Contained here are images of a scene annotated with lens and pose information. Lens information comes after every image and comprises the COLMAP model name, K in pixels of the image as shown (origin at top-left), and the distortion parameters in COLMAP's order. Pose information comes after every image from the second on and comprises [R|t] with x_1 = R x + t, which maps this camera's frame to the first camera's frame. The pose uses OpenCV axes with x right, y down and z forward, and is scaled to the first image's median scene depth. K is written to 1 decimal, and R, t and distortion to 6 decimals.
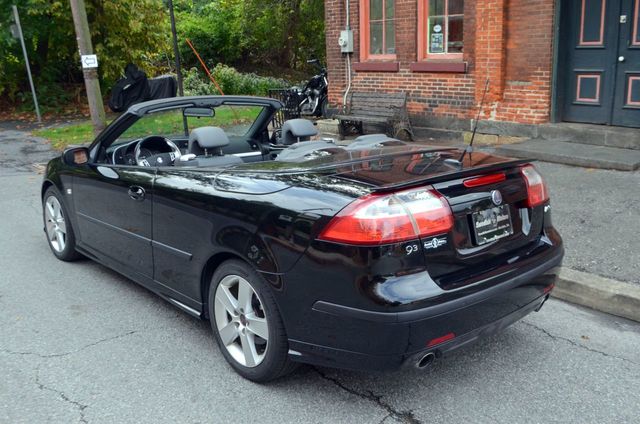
lens RADIAL K [[600.5, 0, 319.7], [0, 600.5, 219.1], [0, 0, 1]] dist [-0.074548, 0.017428]
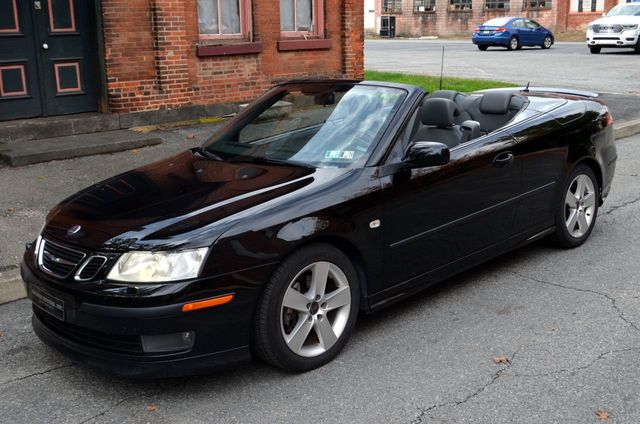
lens RADIAL K [[727.3, 0, 320.0], [0, 727.3, 212.0], [0, 0, 1]] dist [-0.046083, -0.000826]
pose [[-0.026877, -0.224916, 0.974007, -0.658728], [0.288872, 0.931042, 0.222965, -0.141102], [-0.956990, 0.287356, 0.039948, 0.550458]]
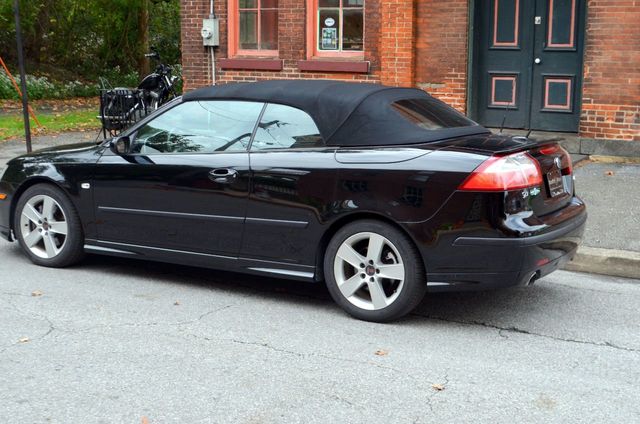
lens RADIAL K [[898.5, 0, 320.0], [0, 898.5, 212.0], [0, 0, 1]] dist [-0.015950, -0.028772]
pose [[0.946295, -0.025165, 0.322324, -0.285200], [0.053564, 0.995391, -0.079543, 0.068000], [-0.318837, 0.092536, 0.943282, -0.239462]]
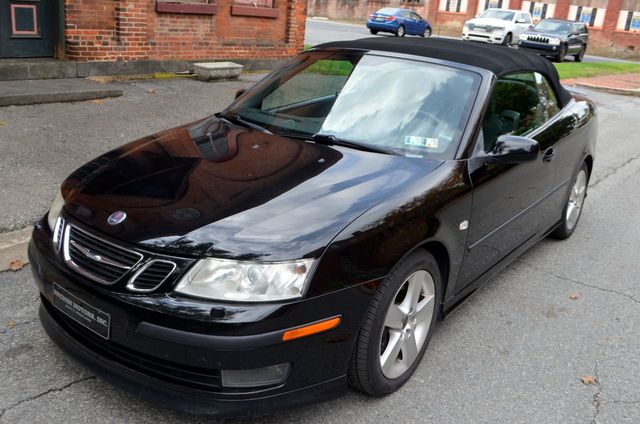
lens RADIAL K [[600.5, 0, 319.7], [0, 600.5, 219.1], [0, 0, 1]] dist [-0.074548, 0.017428]
pose [[-0.187817, -0.323267, 0.927482, -0.512962], [0.176706, 0.917758, 0.355661, -0.157609], [-0.966178, 0.230691, -0.115247, 0.649985]]
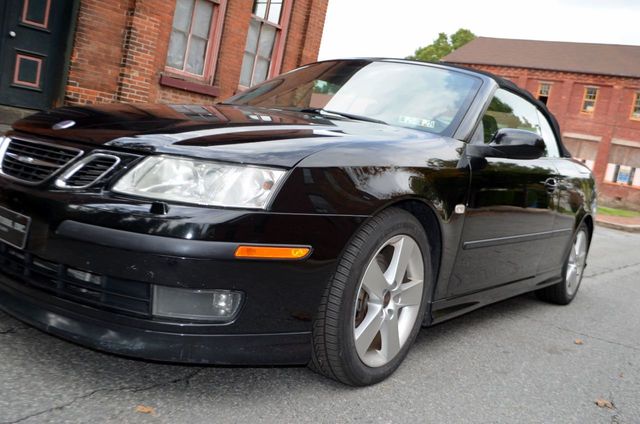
lens RADIAL K [[600.5, 0, 319.7], [0, 600.5, 219.1], [0, 0, 1]] dist [-0.074548, 0.017428]
pose [[-0.185227, -0.127651, 0.974370, -0.494434], [0.085308, 0.985695, 0.145352, -0.067722], [-0.978986, 0.110045, -0.171688, 0.653089]]
